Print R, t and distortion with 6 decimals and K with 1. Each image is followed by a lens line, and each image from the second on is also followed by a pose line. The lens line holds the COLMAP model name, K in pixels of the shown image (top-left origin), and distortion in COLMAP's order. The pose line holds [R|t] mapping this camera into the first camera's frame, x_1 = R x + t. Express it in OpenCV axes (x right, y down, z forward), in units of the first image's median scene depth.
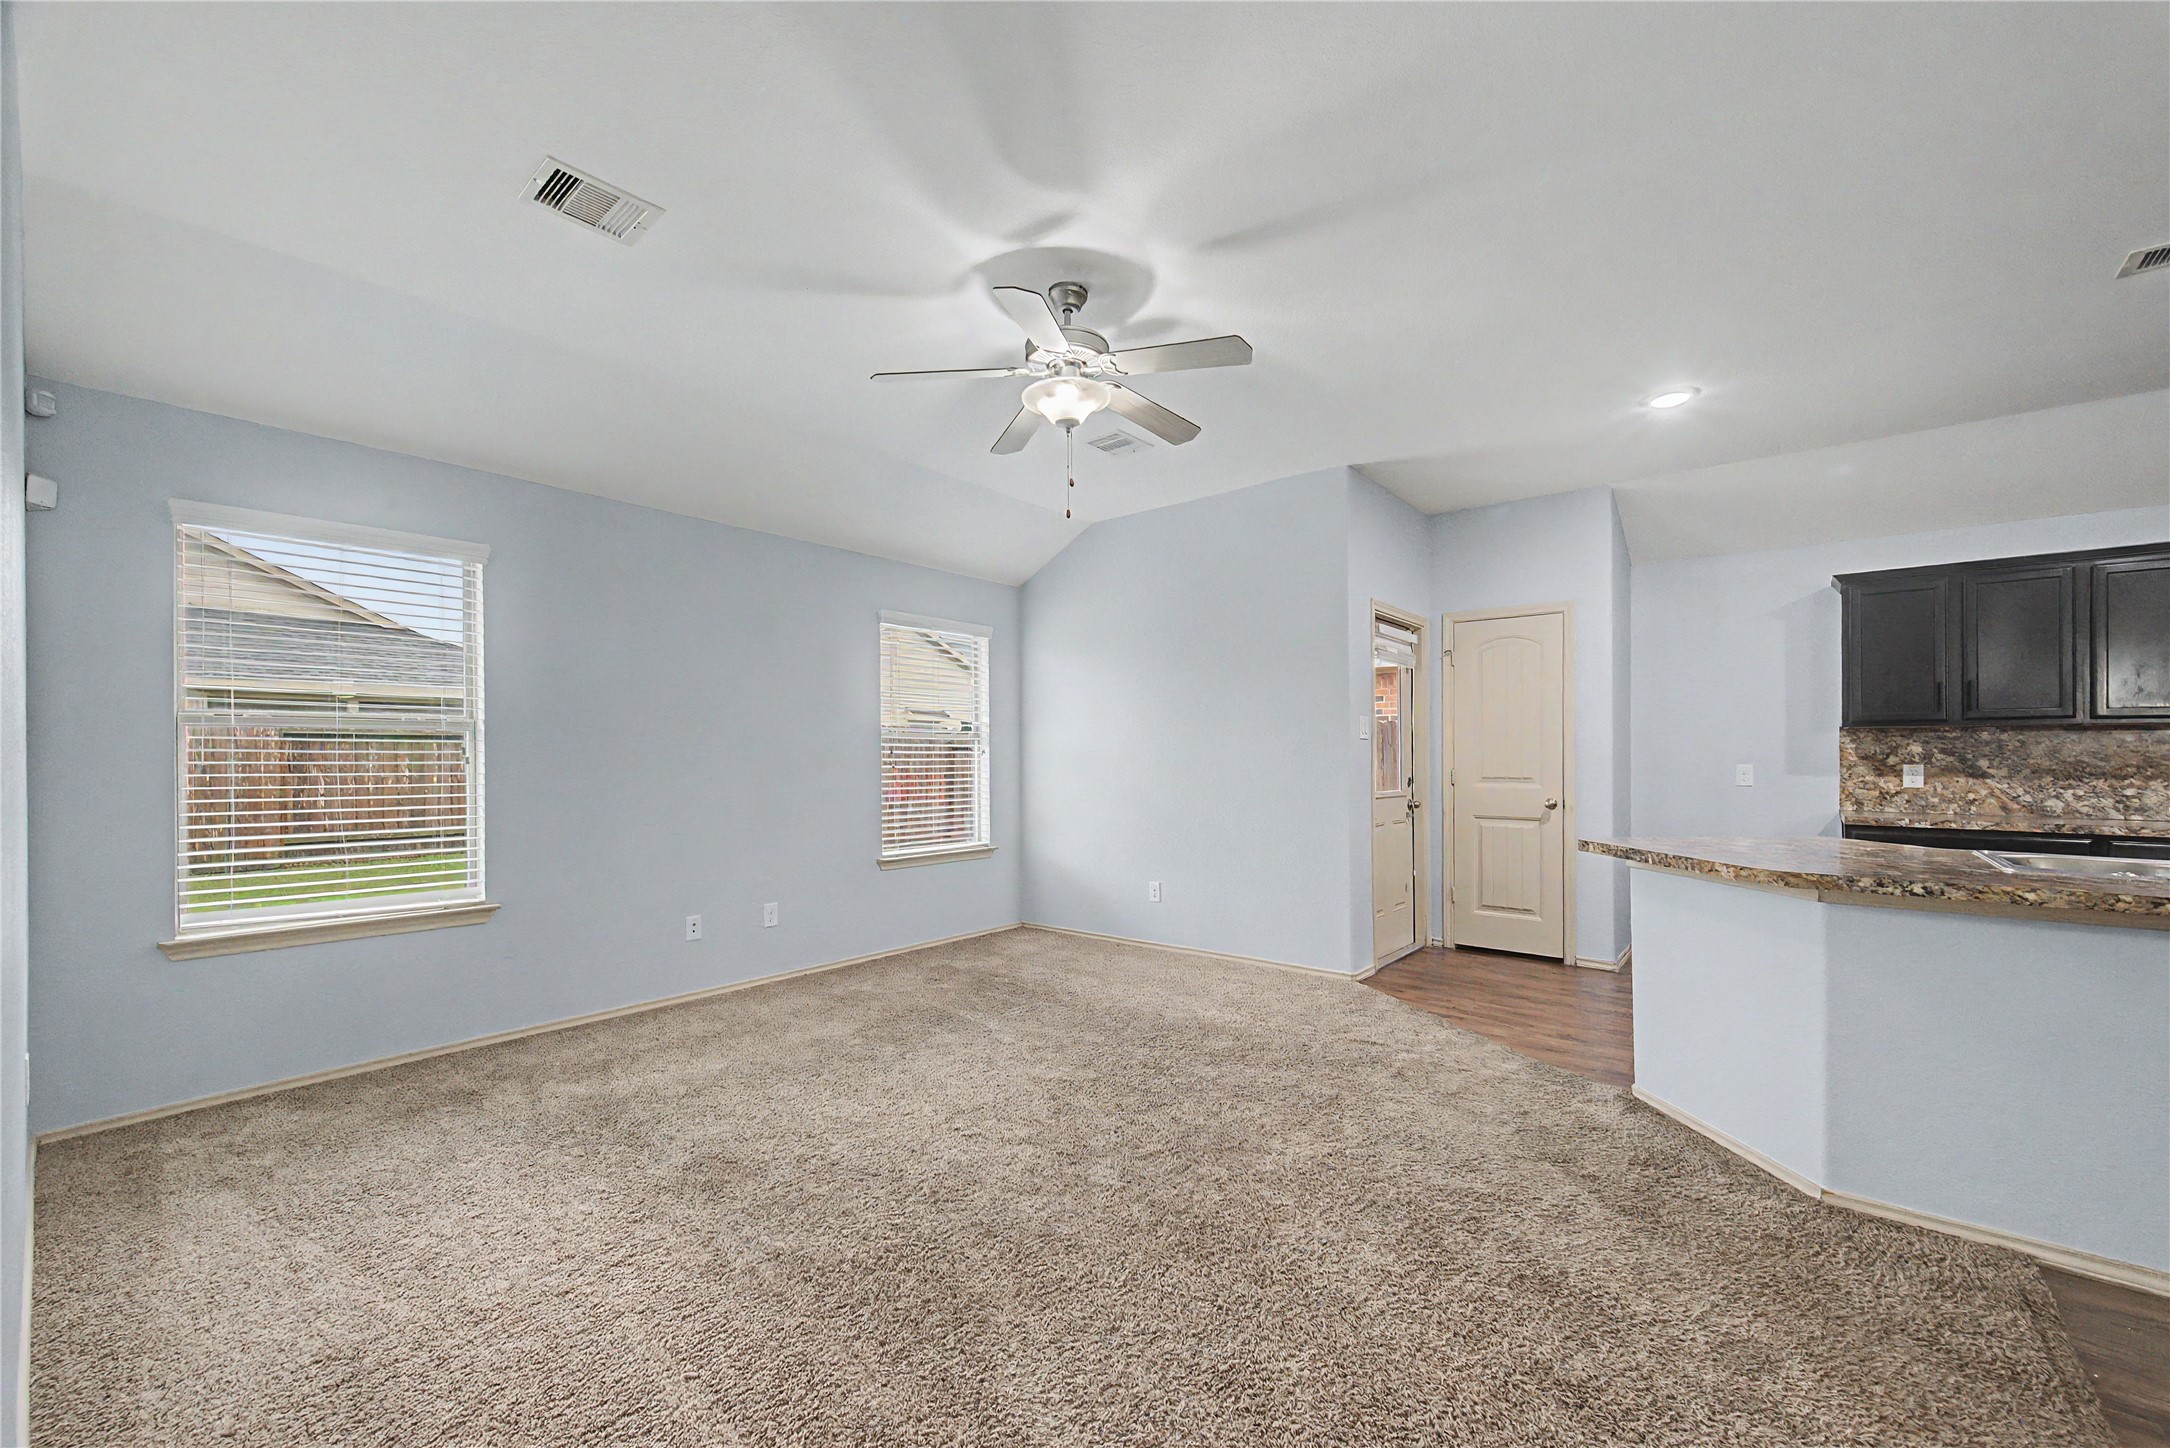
lens RADIAL K [[864.4, 0, 1081.4], [0, 864.4, 756.4], [0, 0, 1]] dist [0.008835, -0.000470]
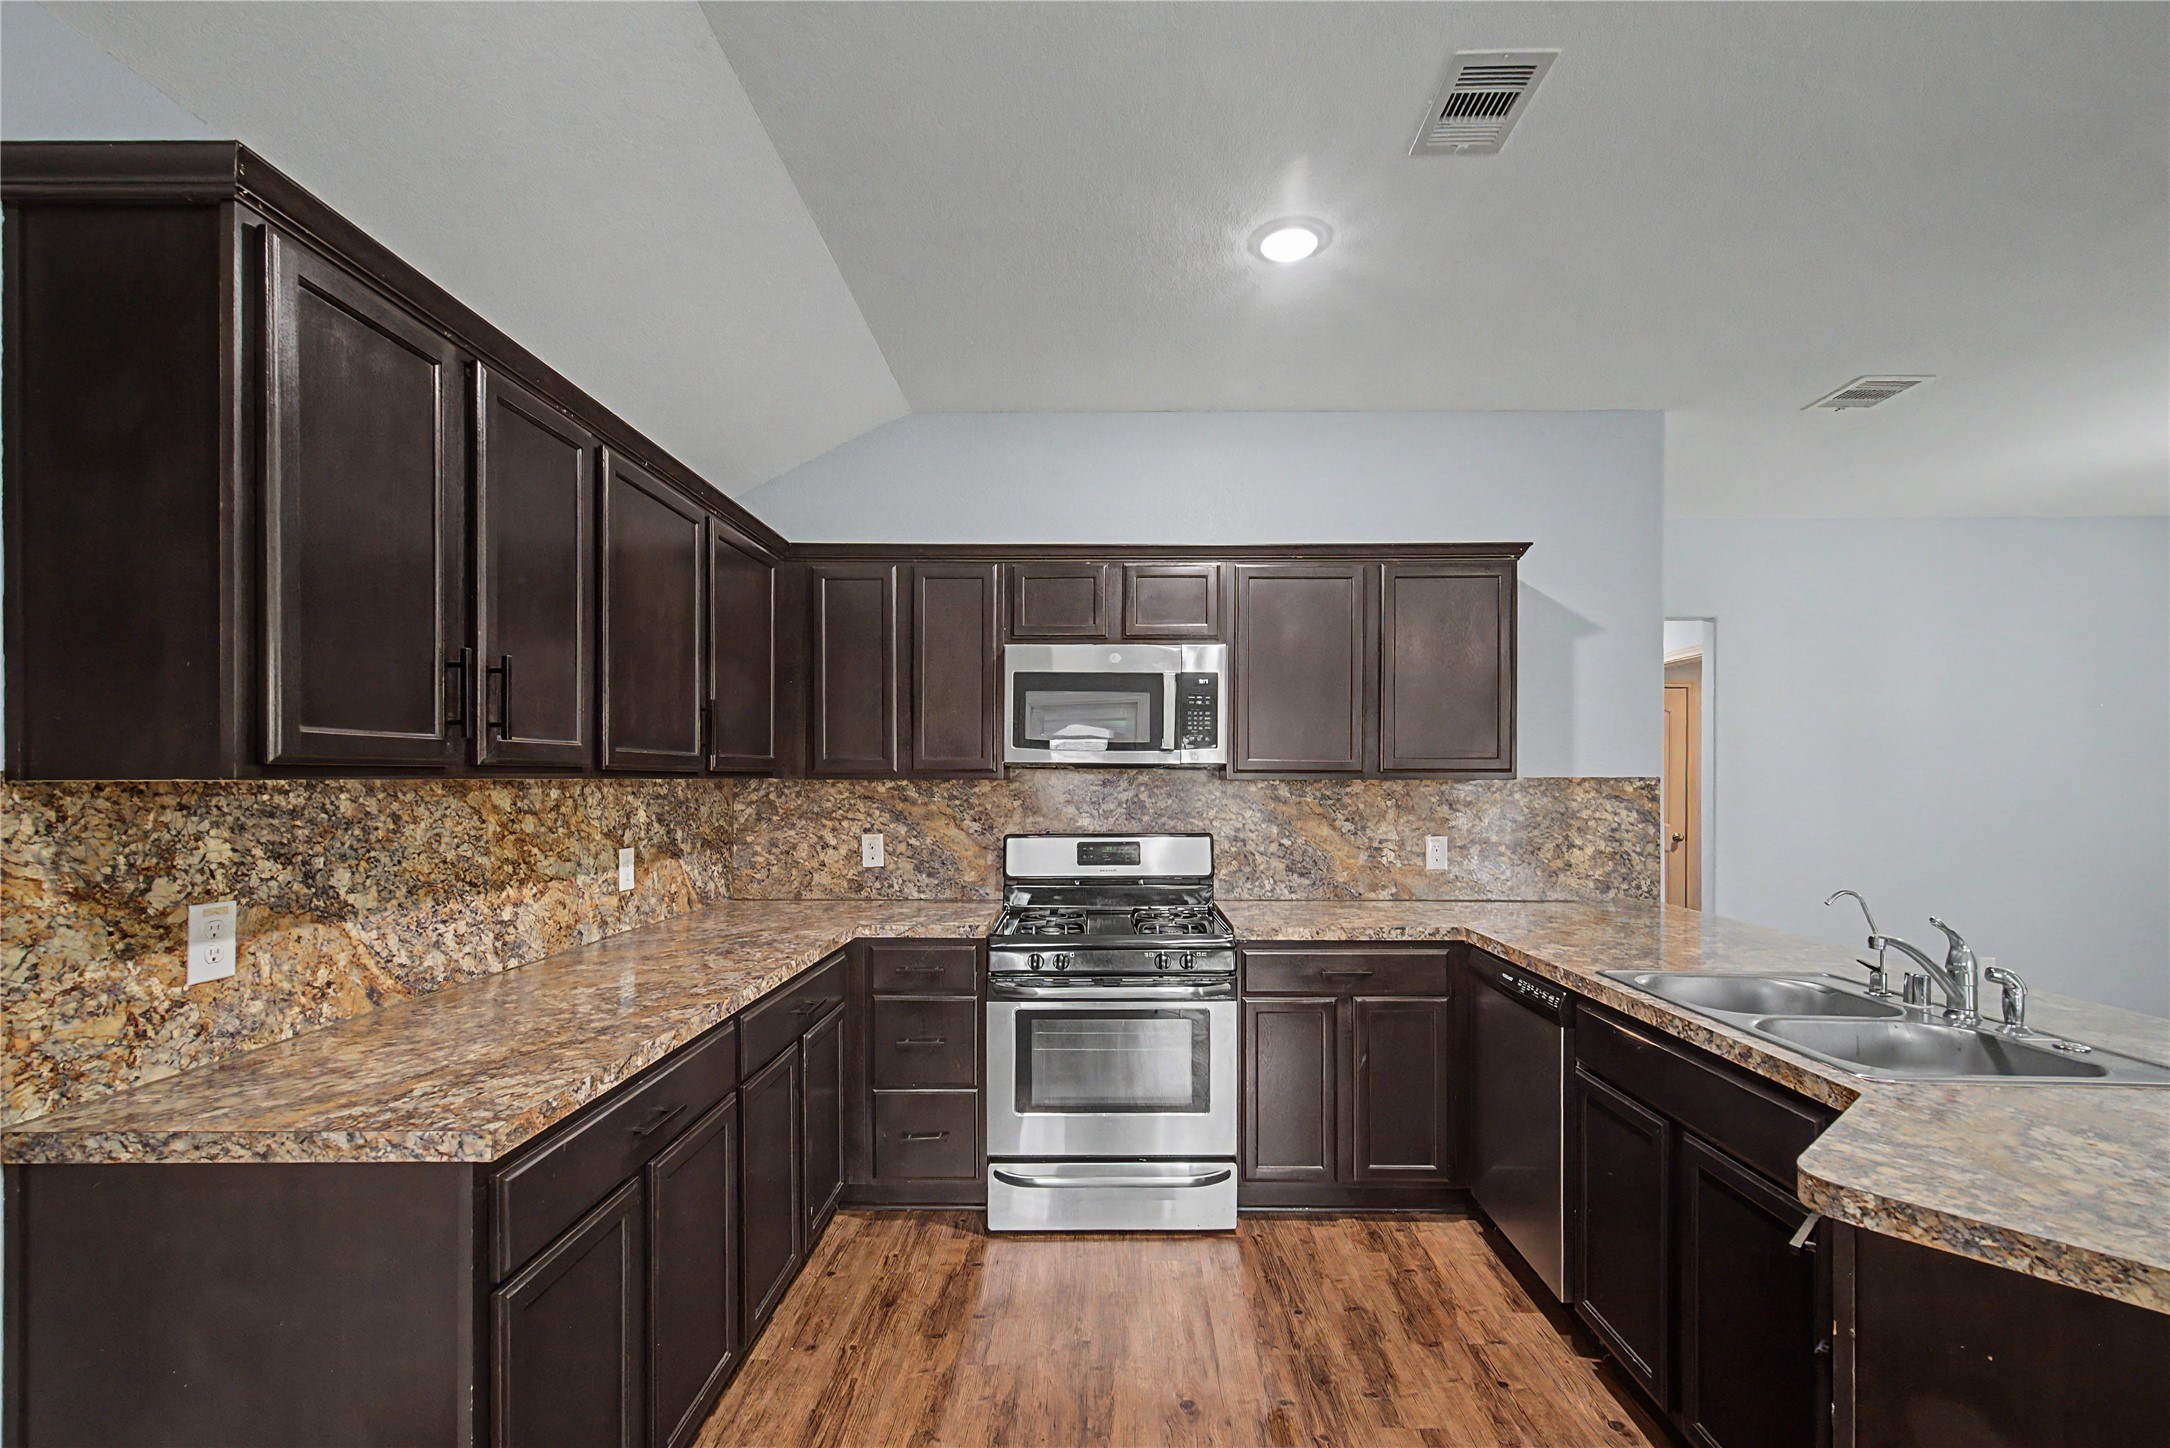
lens RADIAL K [[959.0, 0, 1090.8], [0, 959.0, 782.7], [0, 0, 1]] dist [0.007687, 0.002091]
pose [[-0.624847, -0.009035, 0.780695, 0.514179], [-0.006040, 0.999959, 0.006738, -0.036084], [-0.780724, -0.000505, -0.624876, 0.982889]]
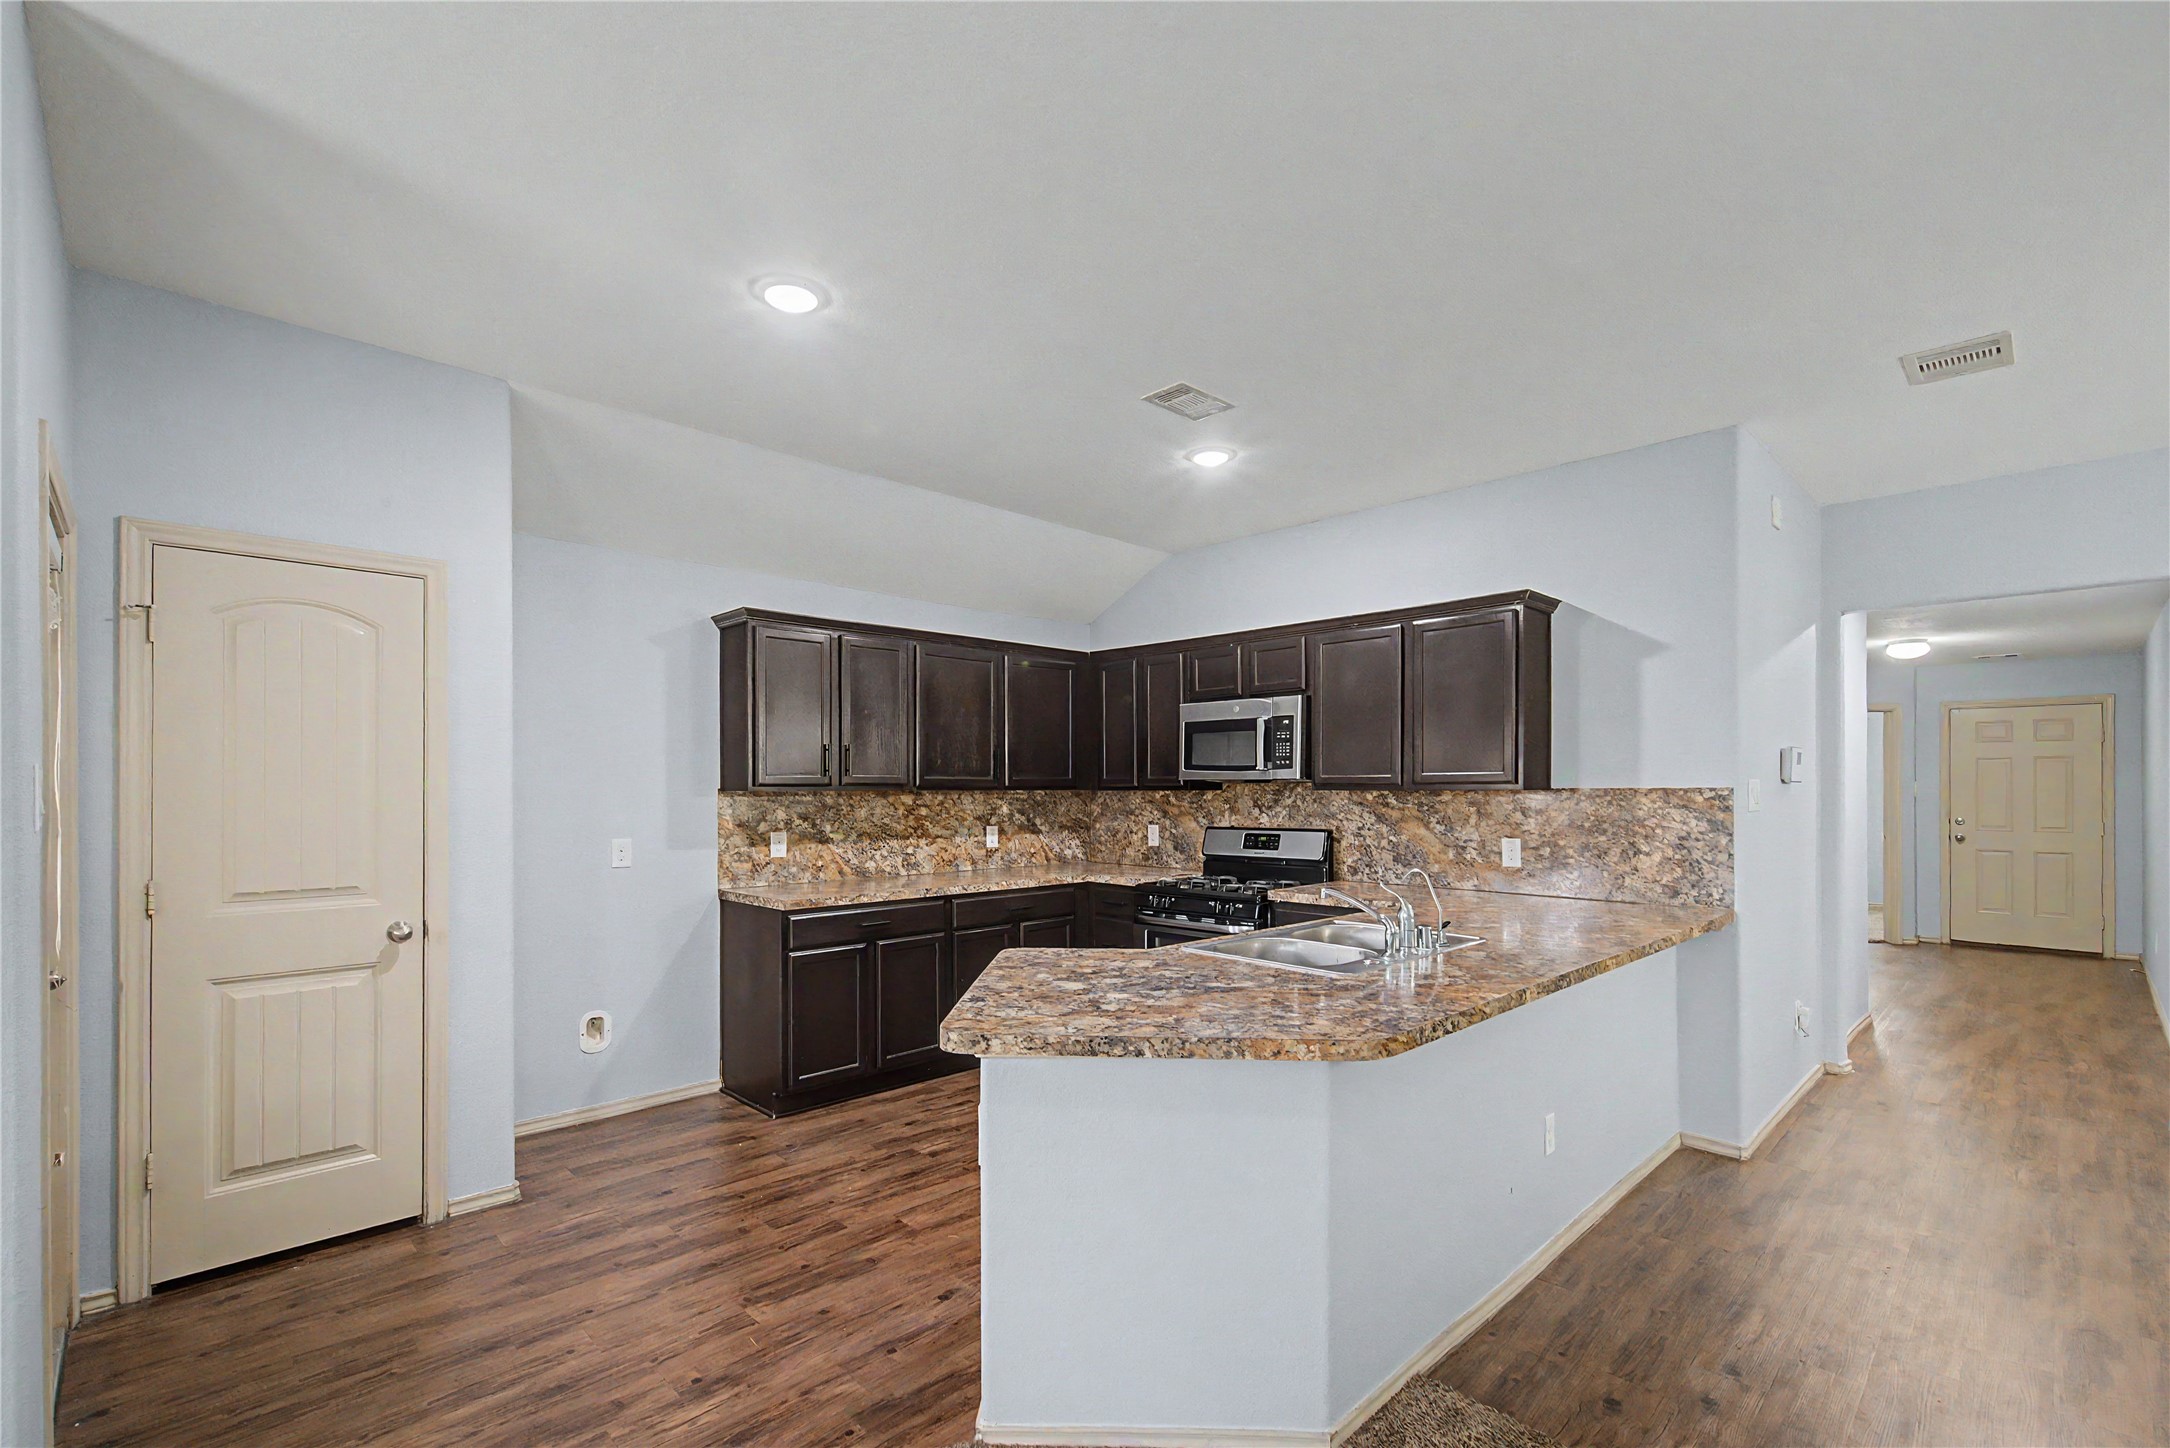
lens RADIAL K [[959.0, 0, 1112.8], [0, 959.0, 792.4], [0, 0, 1]] dist [0.007687, 0.002091]
pose [[0.096113, -0.008947, 0.995330, -0.004651], [-0.000673, 0.999959, 0.009053, -0.041153], [-0.995370, -0.001540, 0.096103, 0.564475]]
